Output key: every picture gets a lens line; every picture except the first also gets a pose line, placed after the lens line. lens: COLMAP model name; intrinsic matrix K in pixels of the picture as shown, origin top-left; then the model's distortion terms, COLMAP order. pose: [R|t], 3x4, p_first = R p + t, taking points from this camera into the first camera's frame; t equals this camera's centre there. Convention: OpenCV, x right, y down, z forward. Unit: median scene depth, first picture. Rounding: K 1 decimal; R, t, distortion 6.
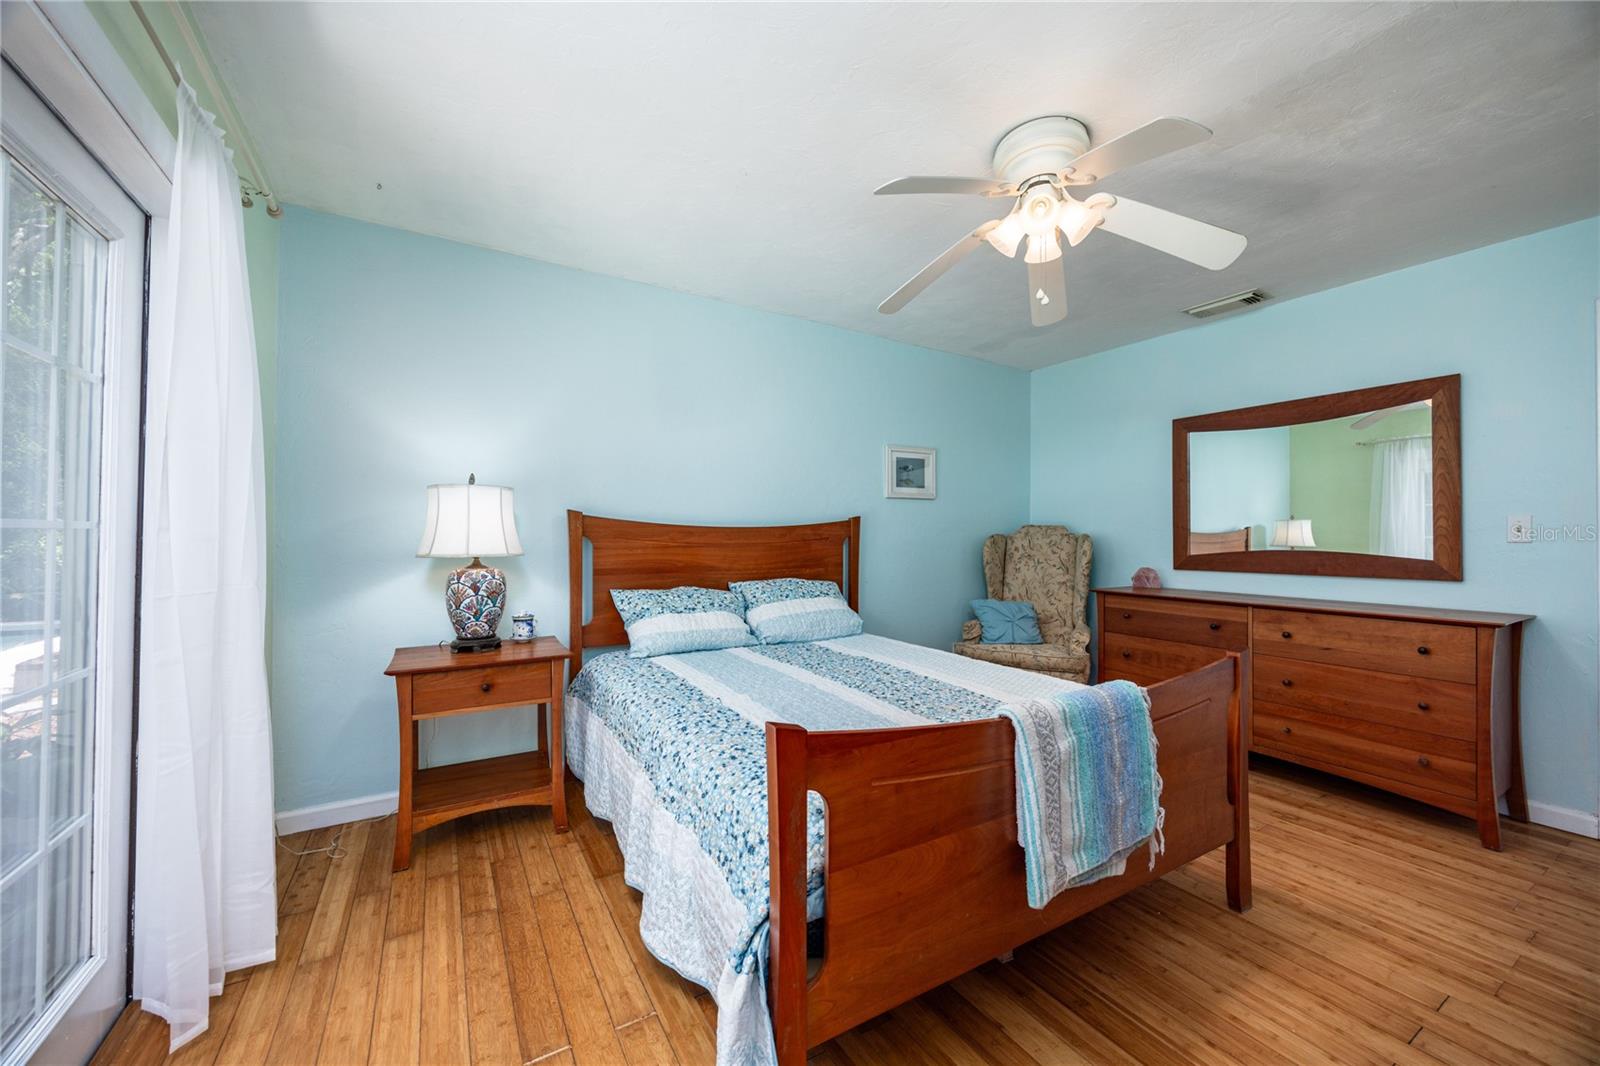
lens RADIAL K [[619.8, 0, 808.5], [0, 619.8, 530.2], [0, 0, 1]] dist [-0.003028, 0.000409]
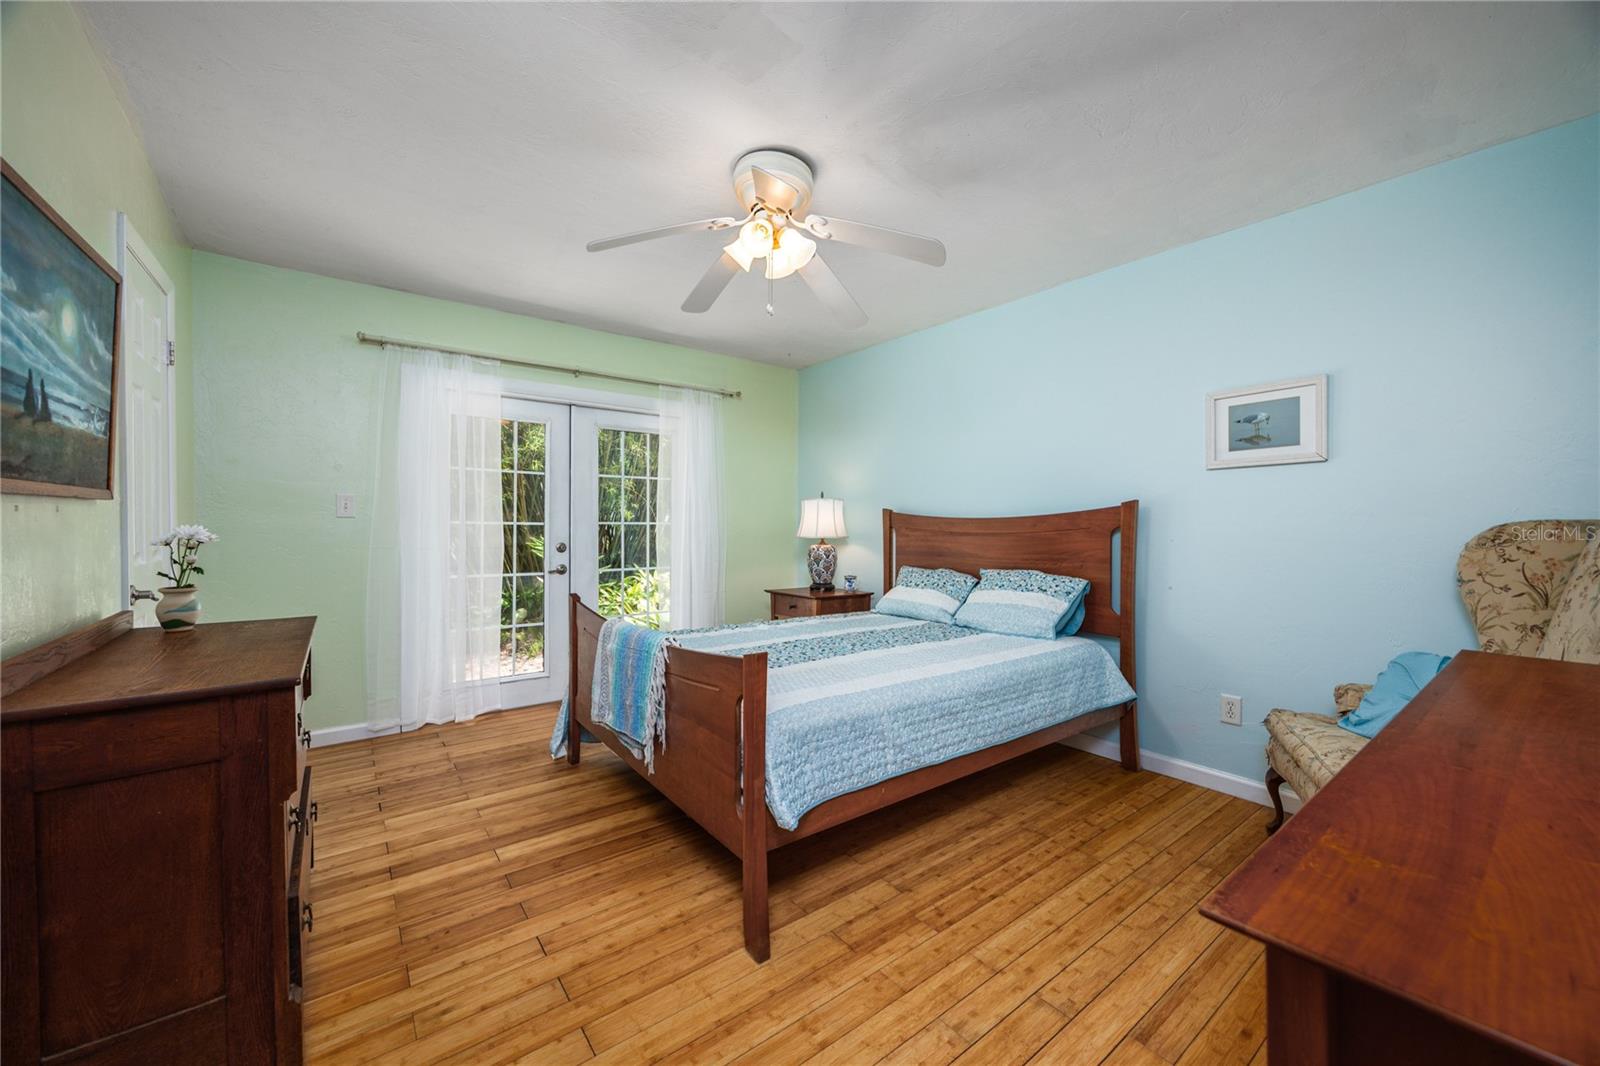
lens RADIAL K [[619.8, 0, 798.0], [0, 619.8, 527.3], [0, 0, 1]] dist [-0.003028, 0.000409]
pose [[0.092109, -0.000220, -0.995749, 1.166622], [0.007702, 0.999970, 0.000492, 0.011328], [0.995719, -0.007715, 0.092108, 0.732535]]
